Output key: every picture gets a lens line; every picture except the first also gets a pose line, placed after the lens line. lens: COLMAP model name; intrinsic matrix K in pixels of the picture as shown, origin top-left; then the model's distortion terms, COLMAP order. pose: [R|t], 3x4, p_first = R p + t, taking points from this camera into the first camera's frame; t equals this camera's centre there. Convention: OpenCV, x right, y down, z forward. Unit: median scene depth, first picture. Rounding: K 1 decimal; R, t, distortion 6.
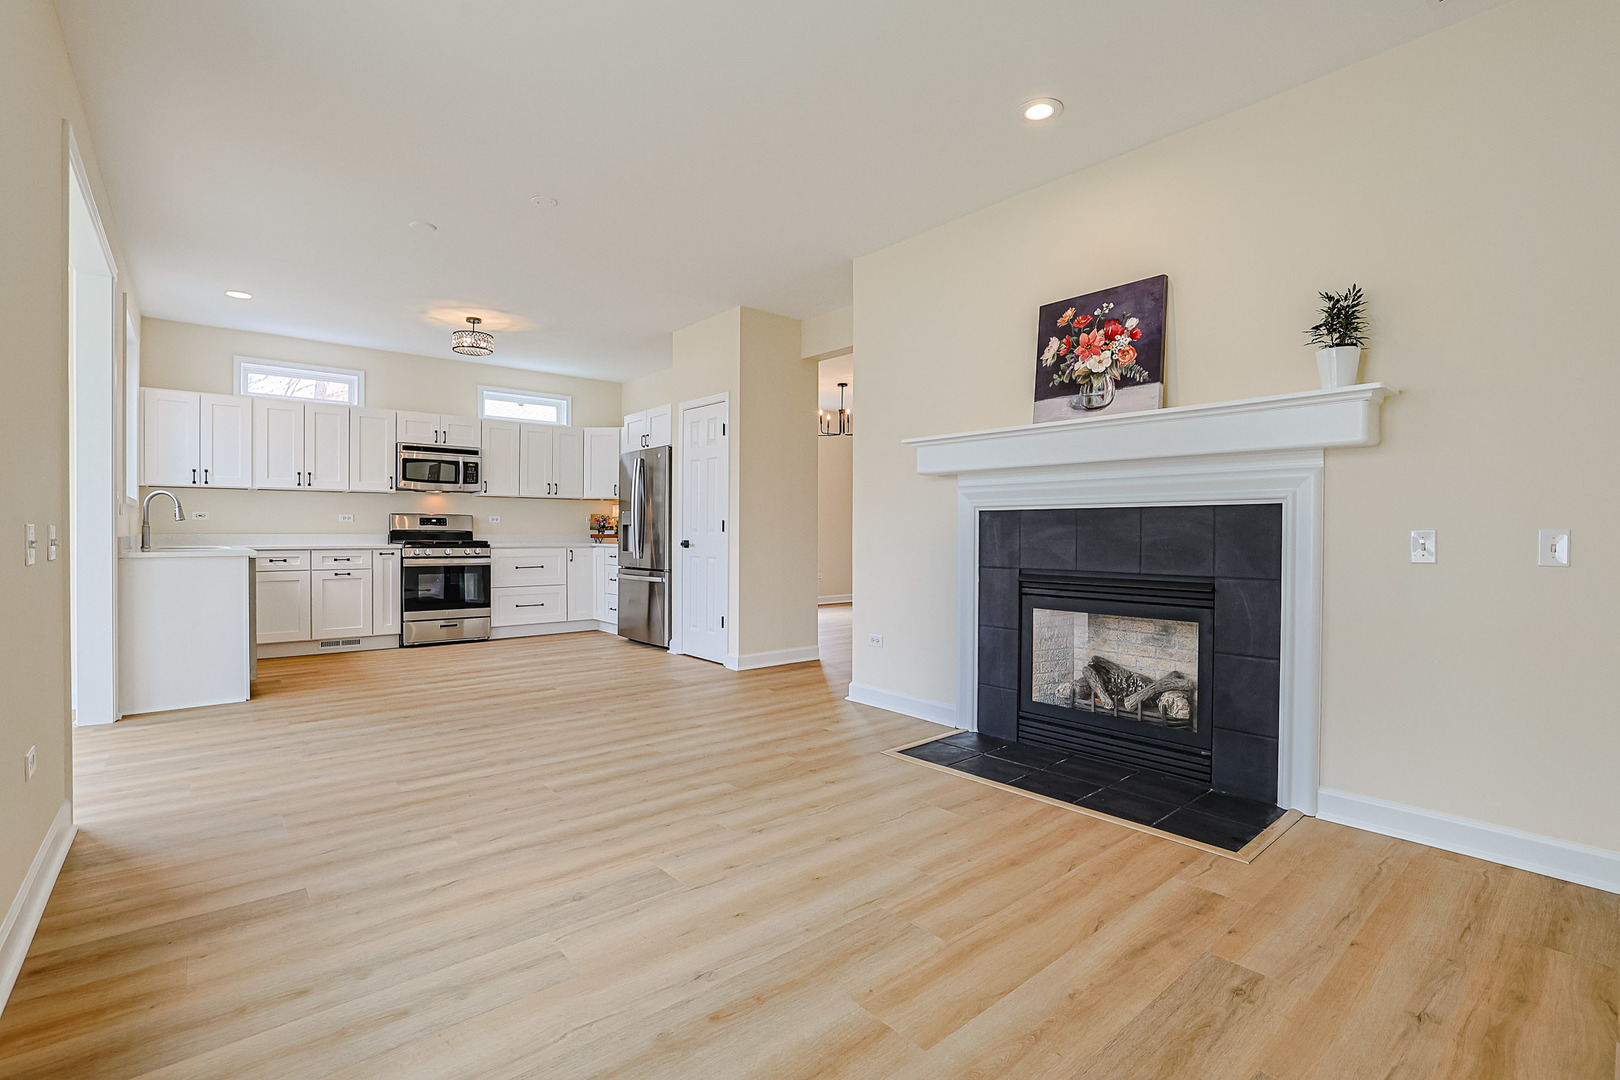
lens RADIAL K [[732.6, 0, 798.1], [0, 732.6, 536.8], [0, 0, 1]] dist [-0.053159, 0.018183]
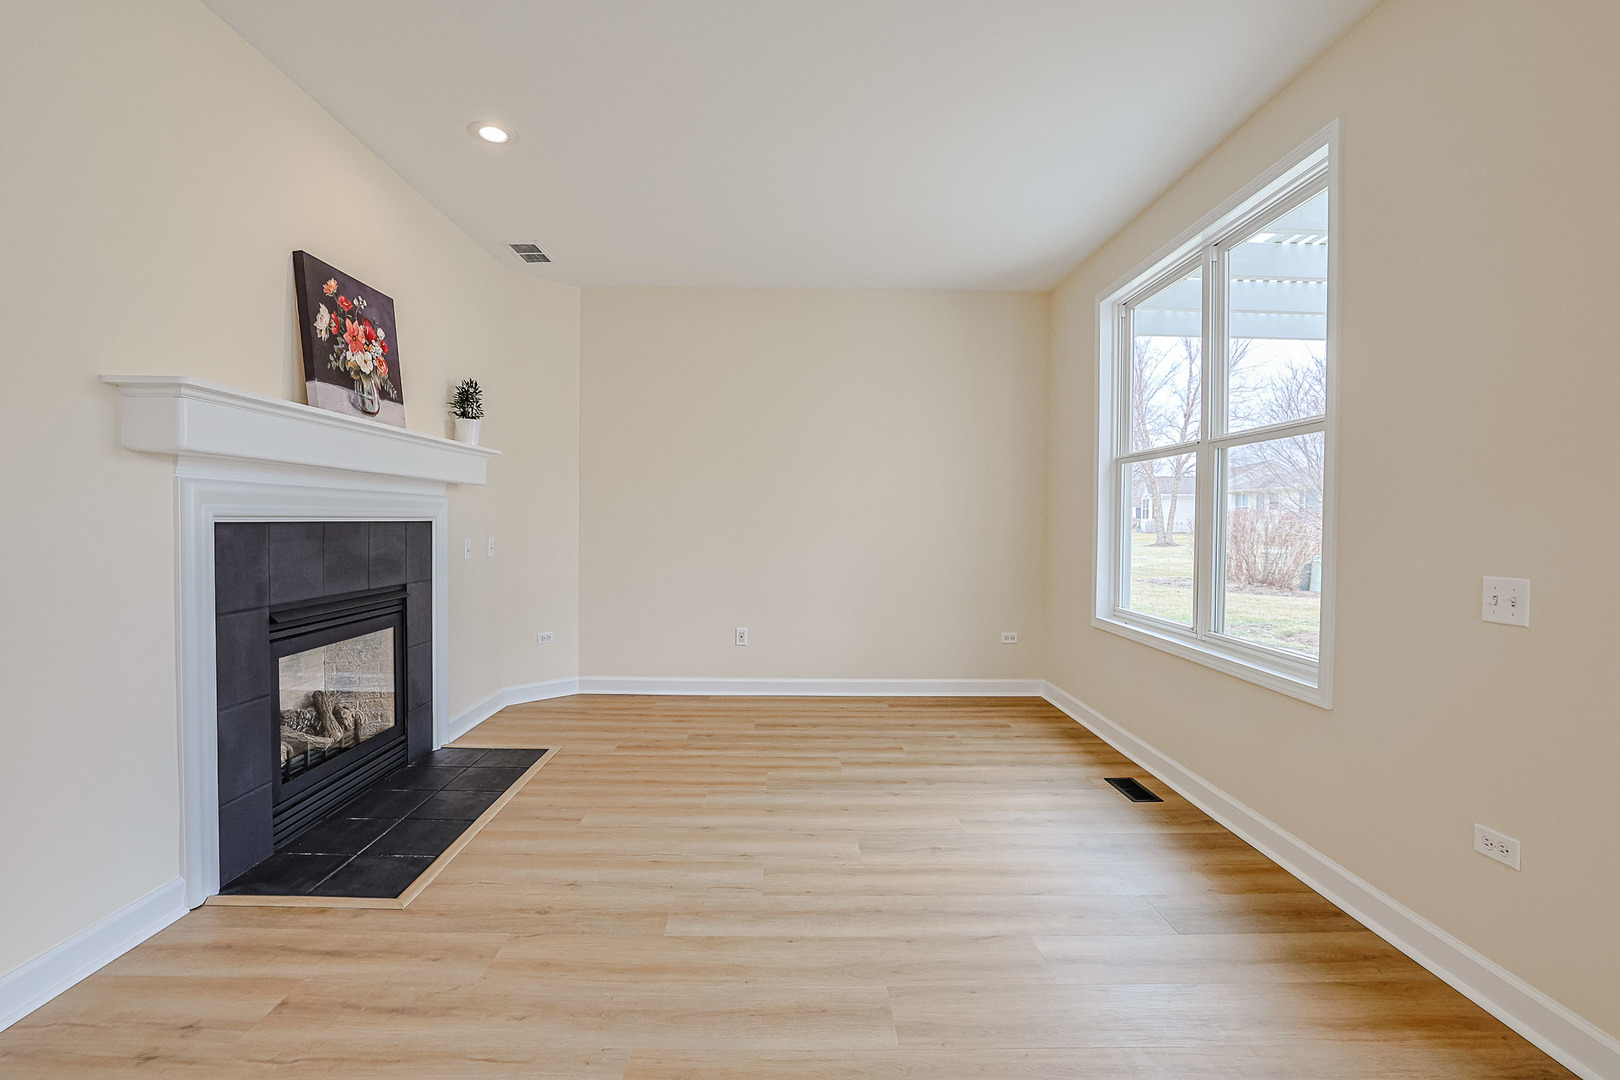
lens RADIAL K [[732.6, 0, 798.1], [0, 732.6, 536.8], [0, 0, 1]] dist [-0.053159, 0.018183]
pose [[-0.771727, -0.025789, 0.635431, -0.311989], [-0.009138, 0.999524, 0.029469, -0.028597], [-0.635888, 0.016936, -0.771595, 0.726311]]
